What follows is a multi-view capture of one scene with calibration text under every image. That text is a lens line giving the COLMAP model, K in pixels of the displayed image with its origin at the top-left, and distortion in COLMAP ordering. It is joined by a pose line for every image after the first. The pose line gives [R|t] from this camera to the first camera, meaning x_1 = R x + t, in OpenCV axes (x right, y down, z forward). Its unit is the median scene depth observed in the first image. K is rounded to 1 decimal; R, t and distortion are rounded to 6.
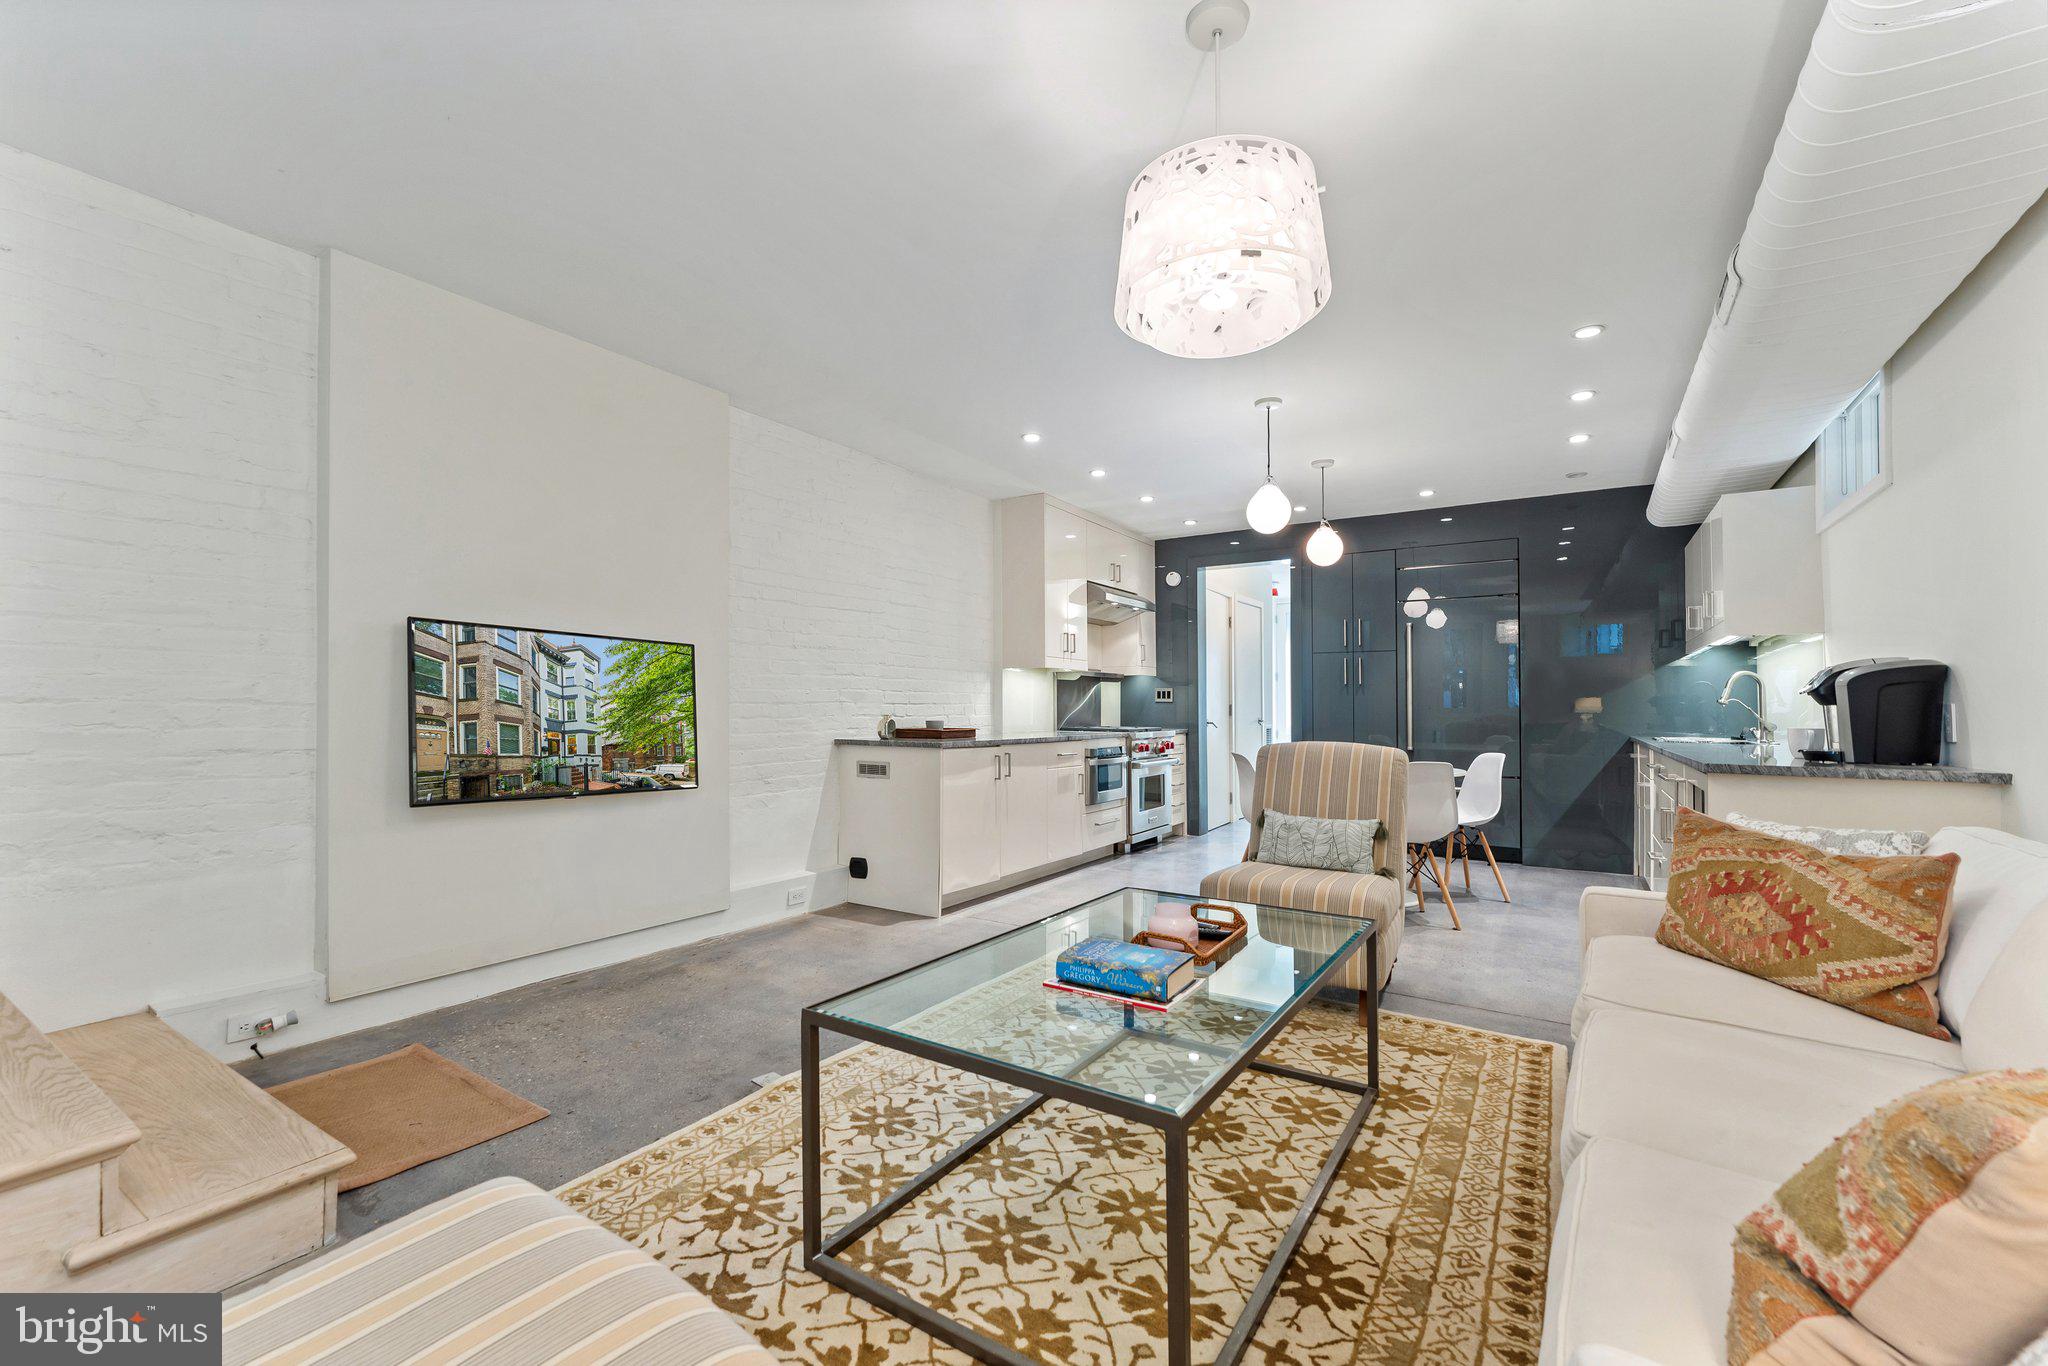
lens RADIAL K [[838.0, 0, 1015.2], [0, 838.0, 705.9], [0, 0, 1]] dist [0.000343, -0.000012]
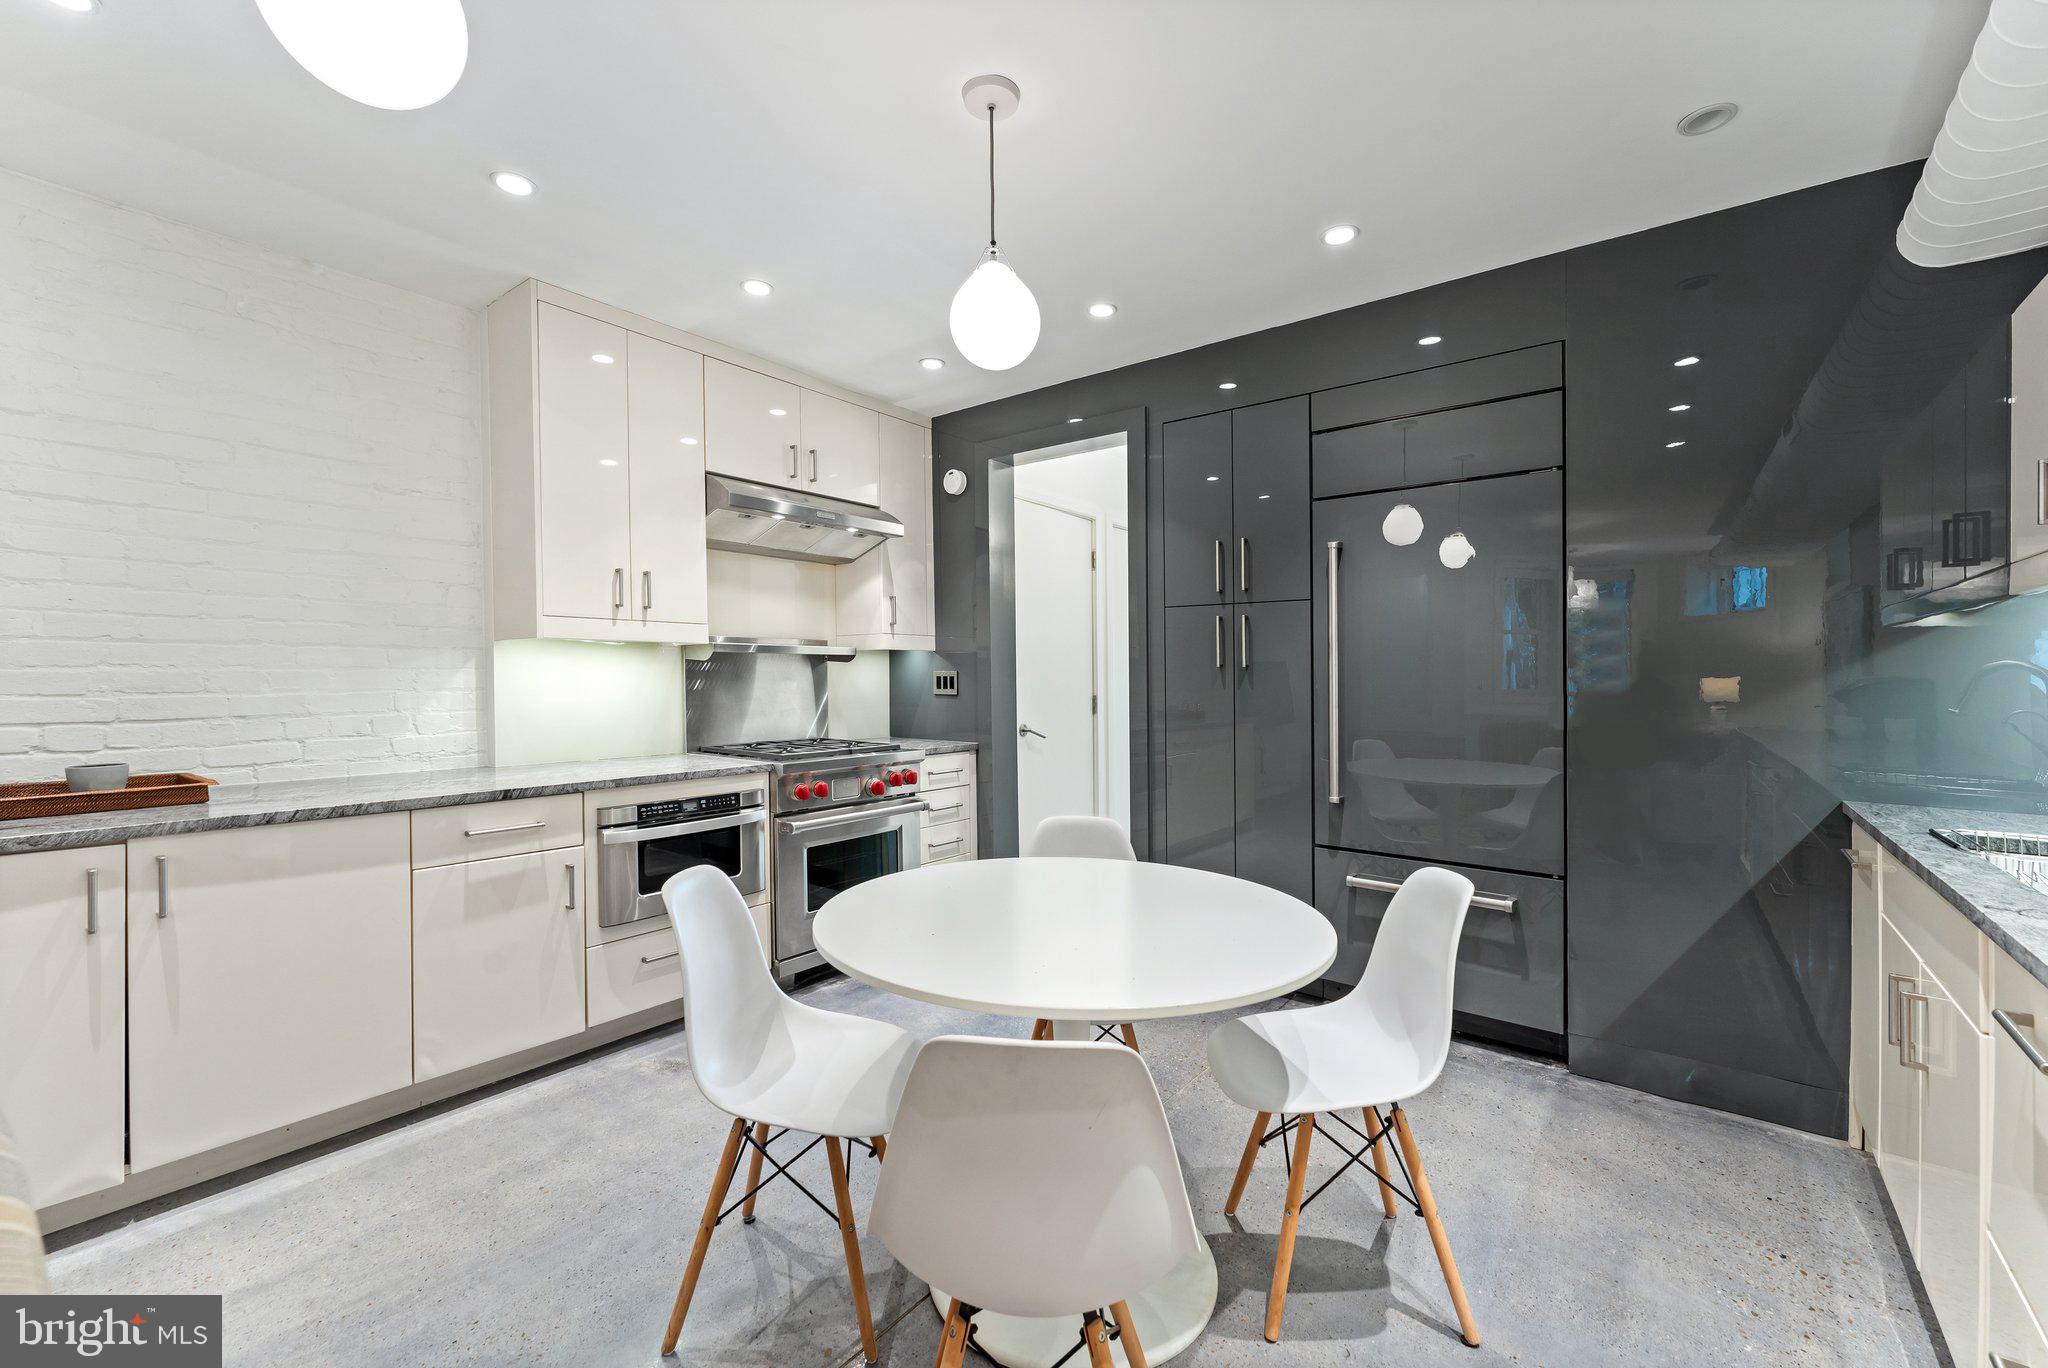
lens RADIAL K [[828.3, 0, 1024.0], [0, 828.3, 684.0], [0, 0, 1]] dist [0.000760, 0.000307]
pose [[0.995733, 0.002956, -0.092231, 0.315934], [-0.001570, 0.999885, 0.015096, -0.022880], [0.092265, -0.014886, 0.995623, 0.474290]]
